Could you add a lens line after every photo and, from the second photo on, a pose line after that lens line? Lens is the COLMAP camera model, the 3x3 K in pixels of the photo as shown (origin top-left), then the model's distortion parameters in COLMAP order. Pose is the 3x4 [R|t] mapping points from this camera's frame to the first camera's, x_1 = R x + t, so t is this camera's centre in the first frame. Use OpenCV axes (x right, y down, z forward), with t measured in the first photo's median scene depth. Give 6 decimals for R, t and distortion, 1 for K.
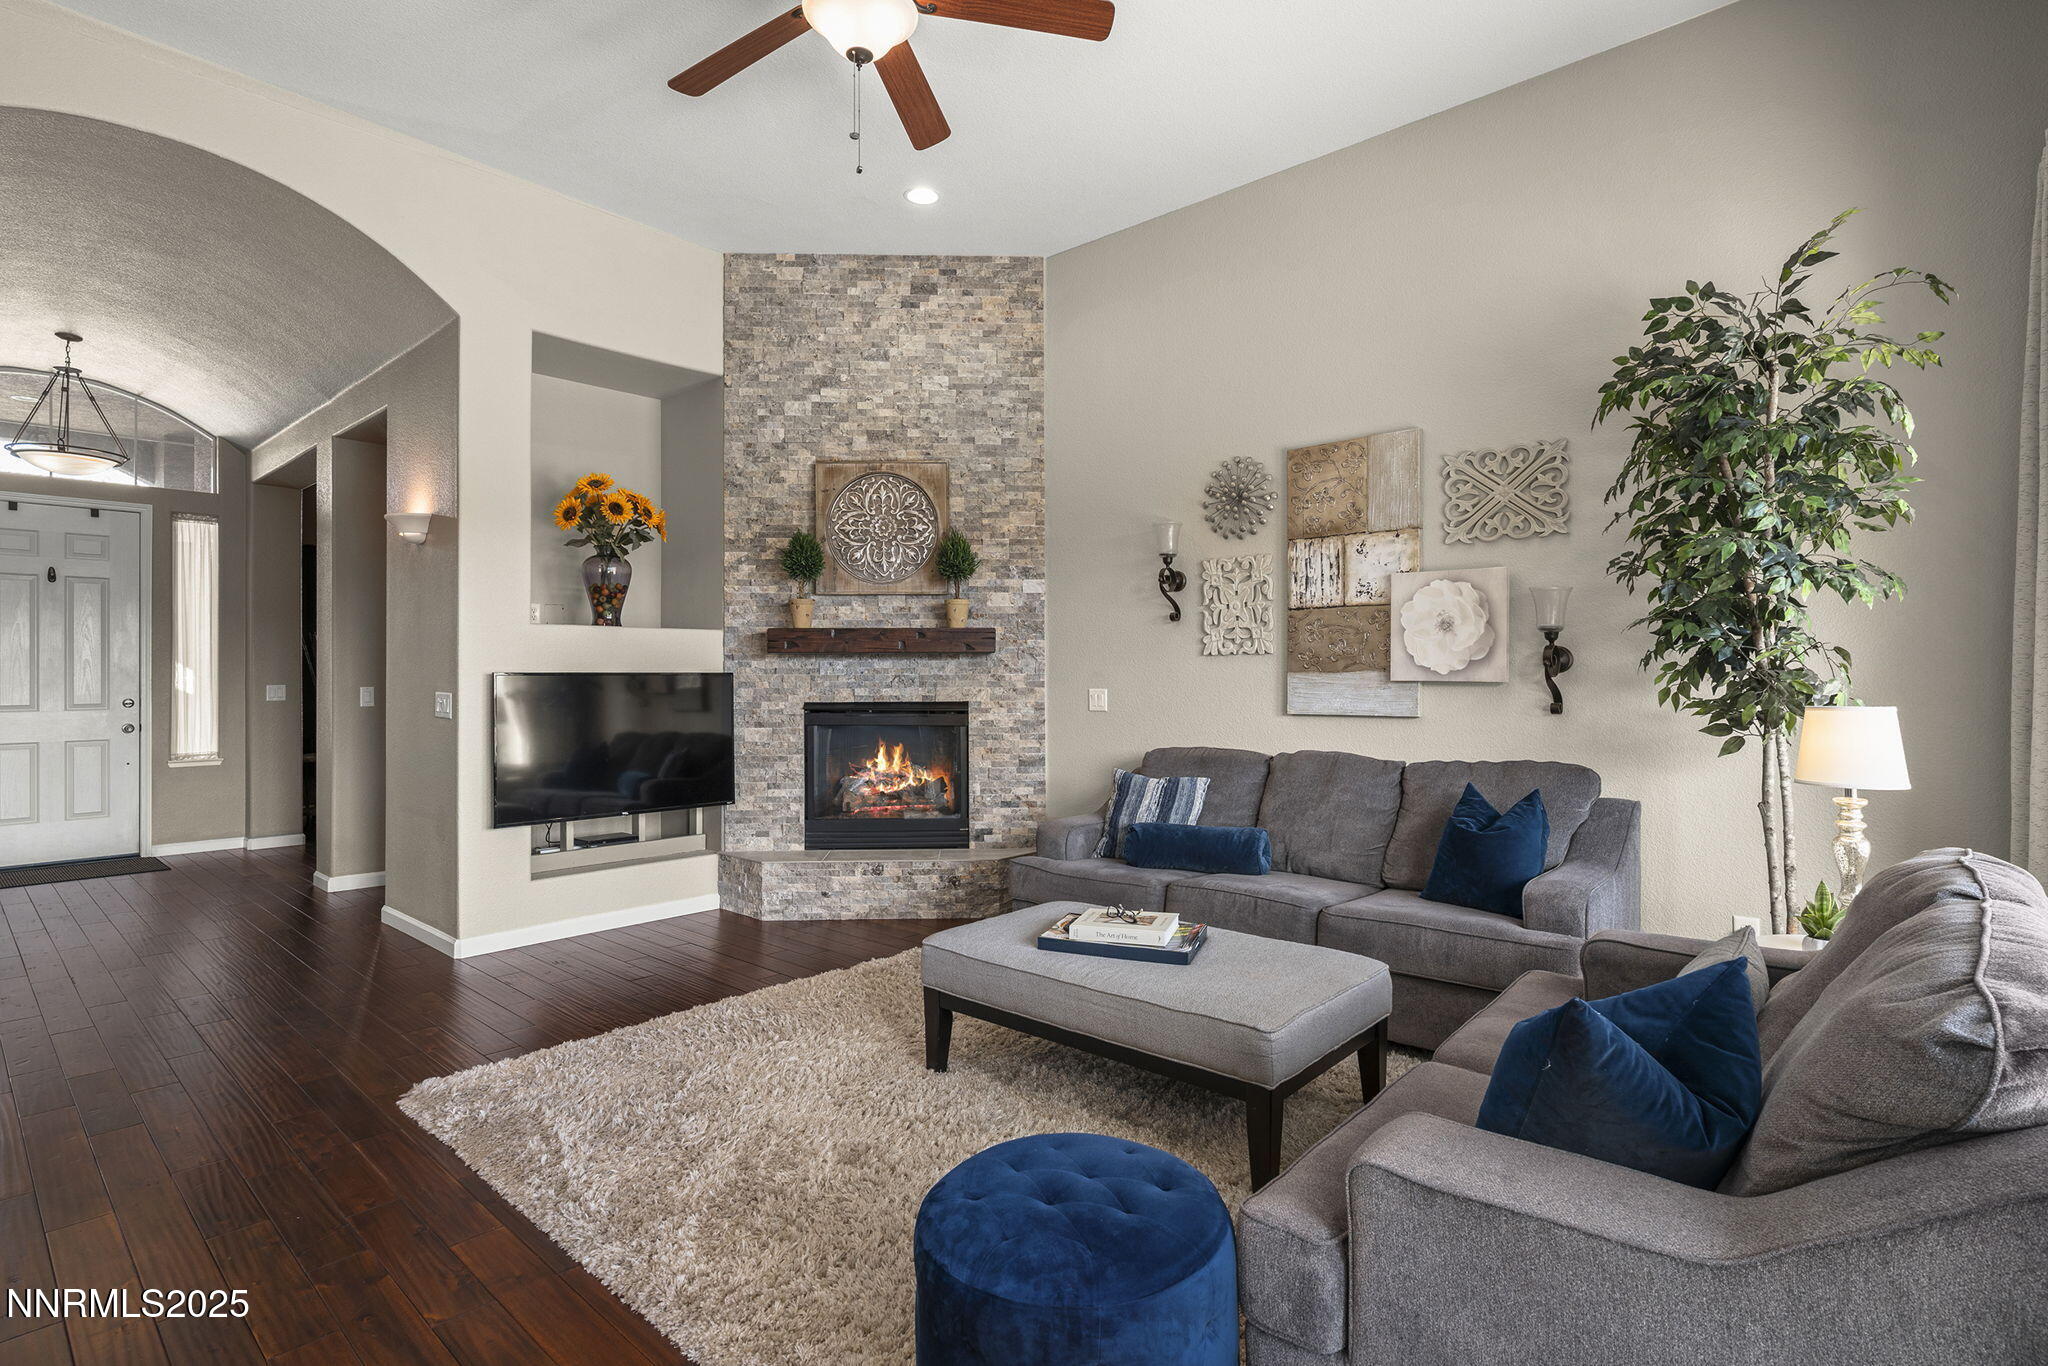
lens RADIAL K [[1005.7, 0, 1016.4], [0, 1005.7, 674.3], [0, 0, 1]] dist [-0.014896, 0.008307]
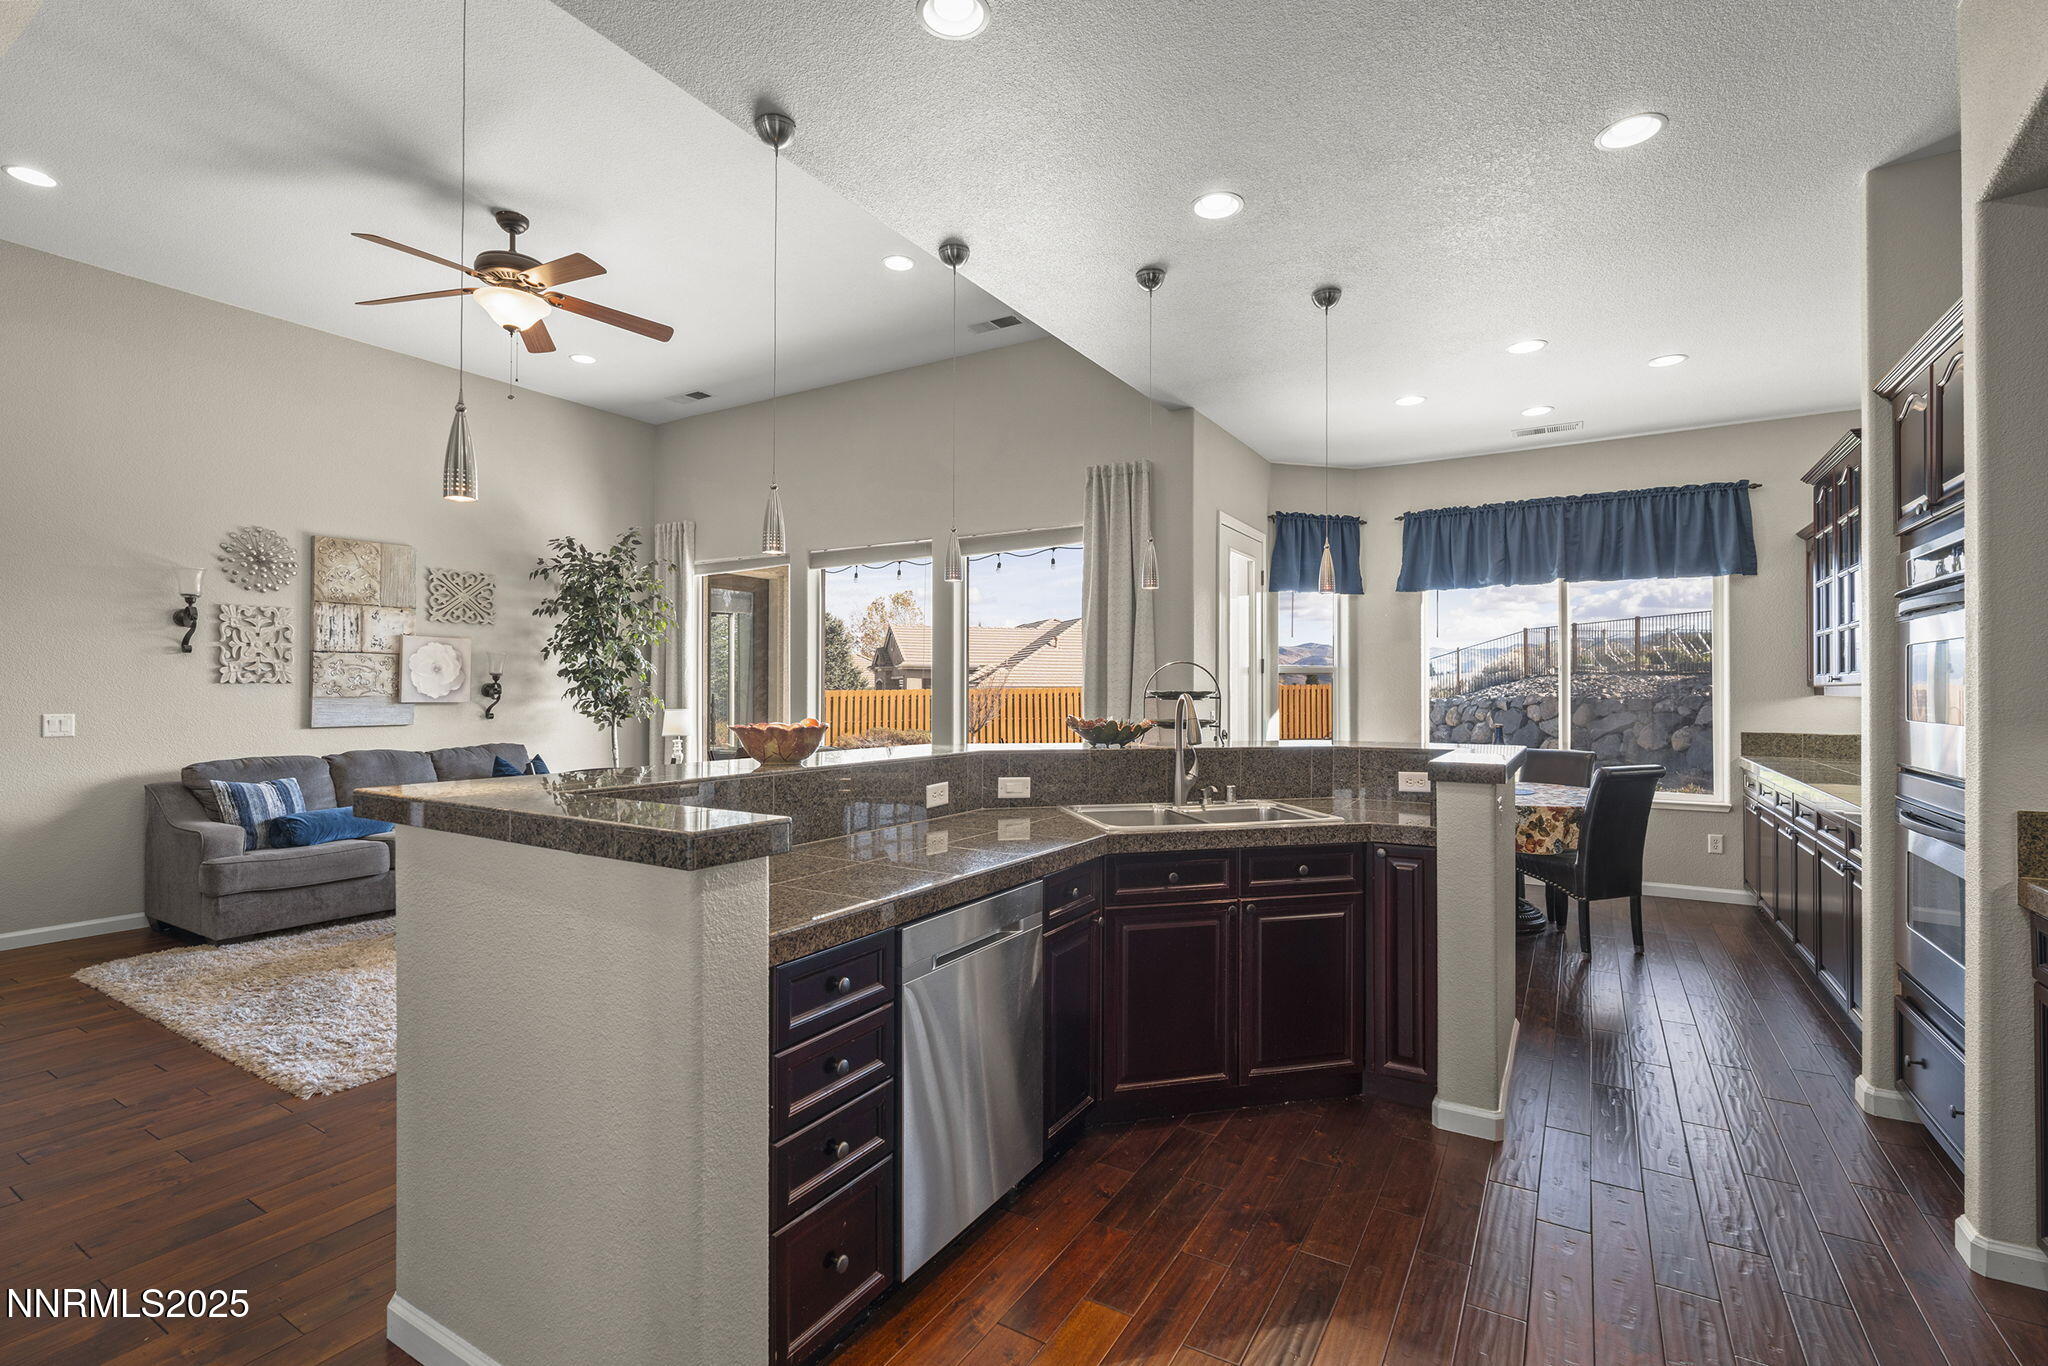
lens RADIAL K [[924.9, 0, 1012.2], [0, 924.9, 684.3], [0, 0, 1]] dist [-0.002787, 0.000044]
pose [[-0.182501, 0.008232, 0.983171, -0.954146], [-0.003426, 0.999954, -0.009008, -0.009647], [-0.983200, -0.005012, -0.182464, 0.242258]]
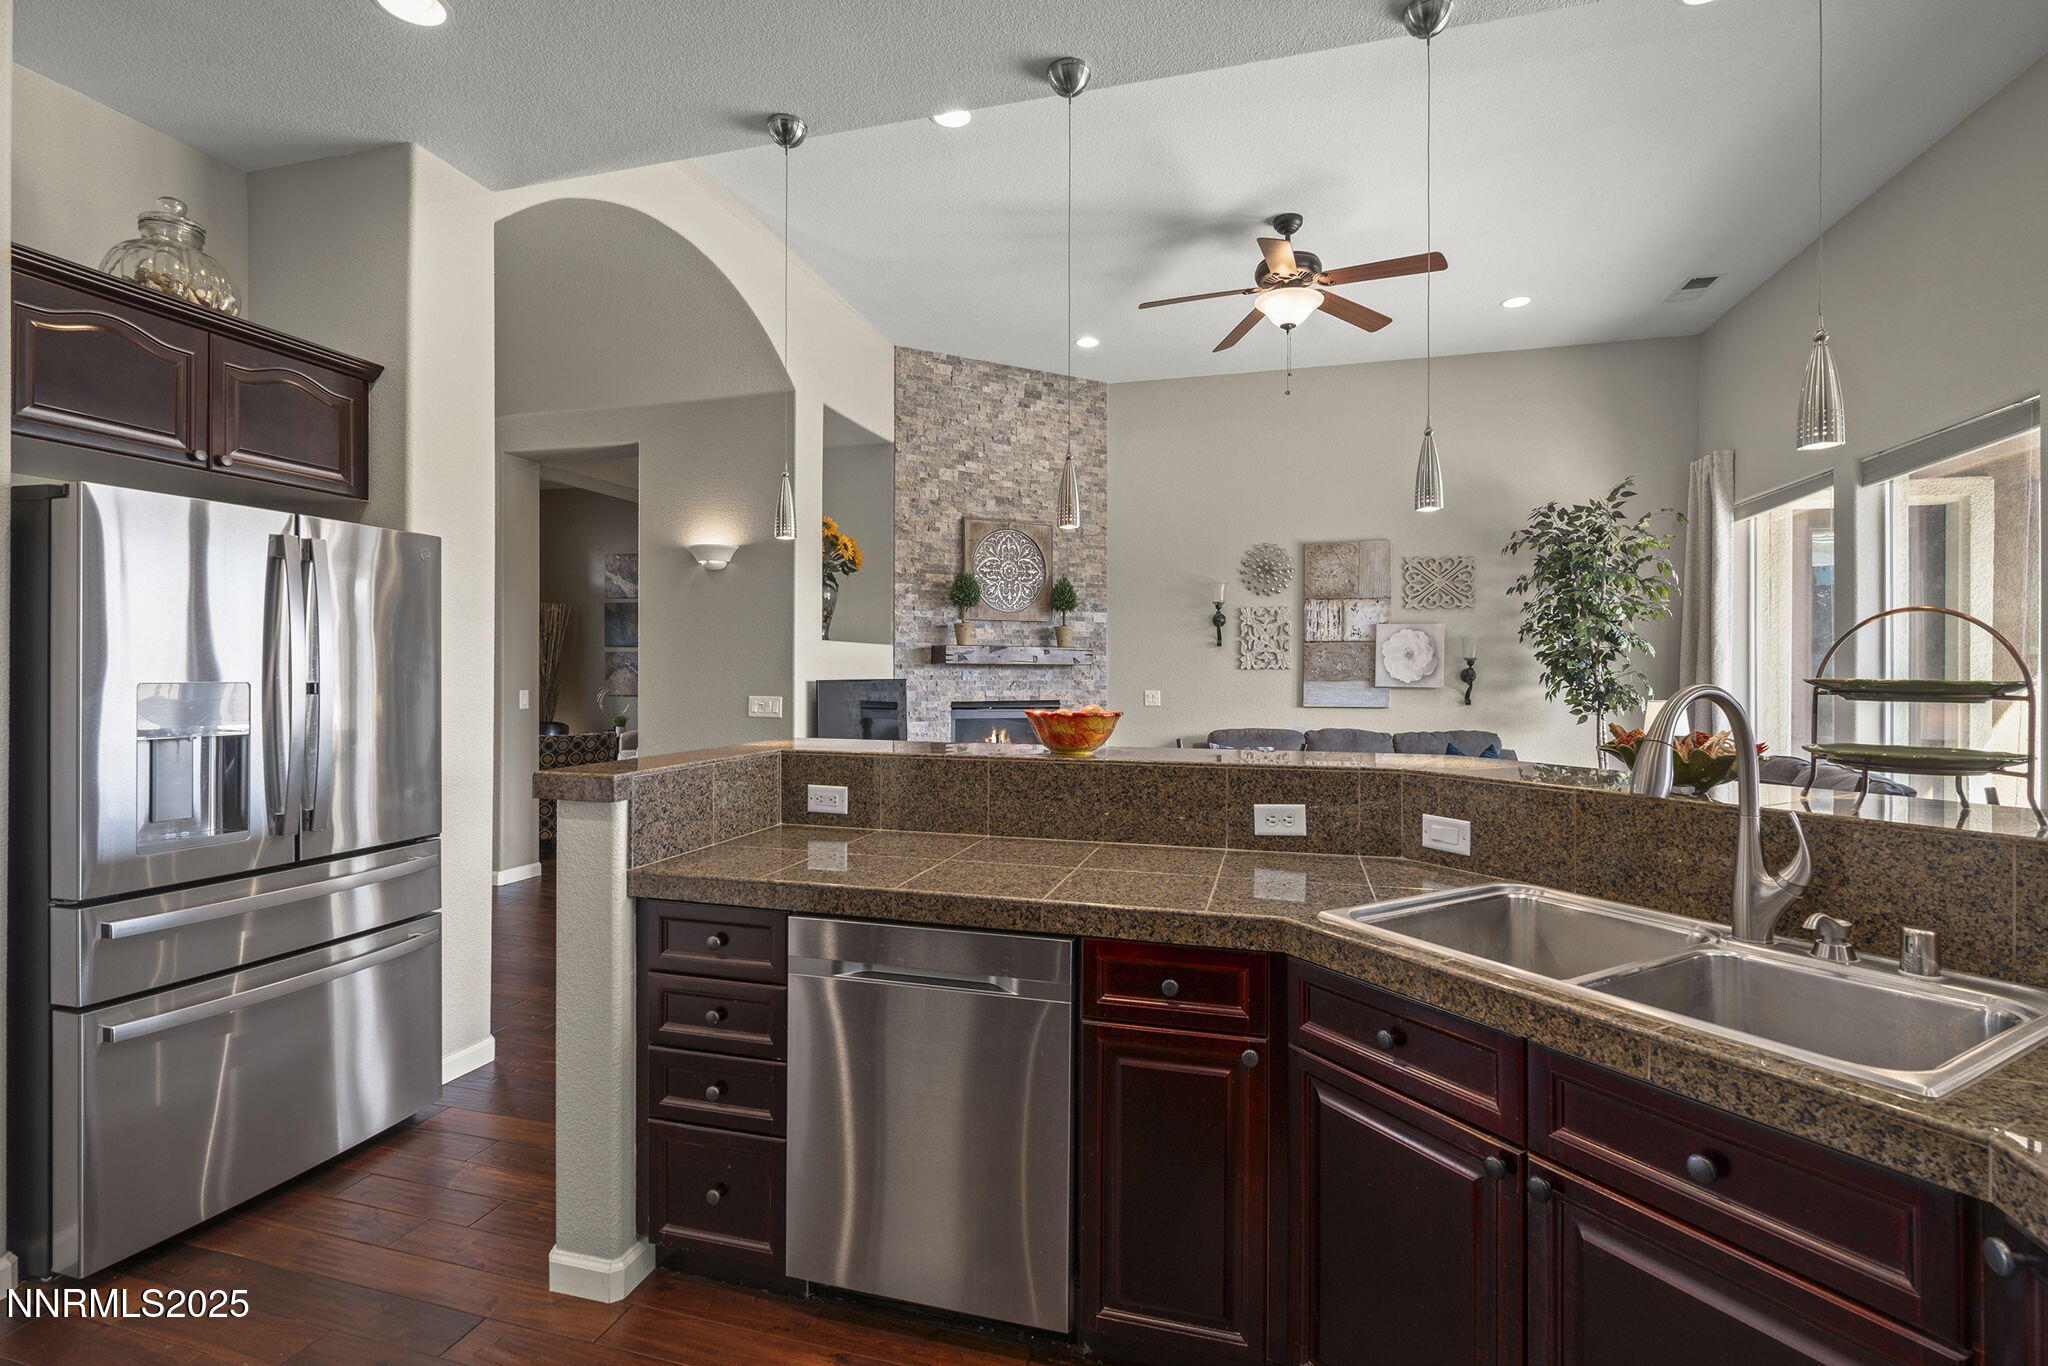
lens RADIAL K [[946.1, 0, 1017.7], [0, 946.1, 674.4], [0, 0, 1]] dist [-0.003969, -0.000429]
pose [[0.897306, 0.004417, 0.441387, -0.679754], [-0.006440, 0.999975, 0.003084, -0.011800], [-0.441362, -0.005610, 0.897312, -0.135829]]
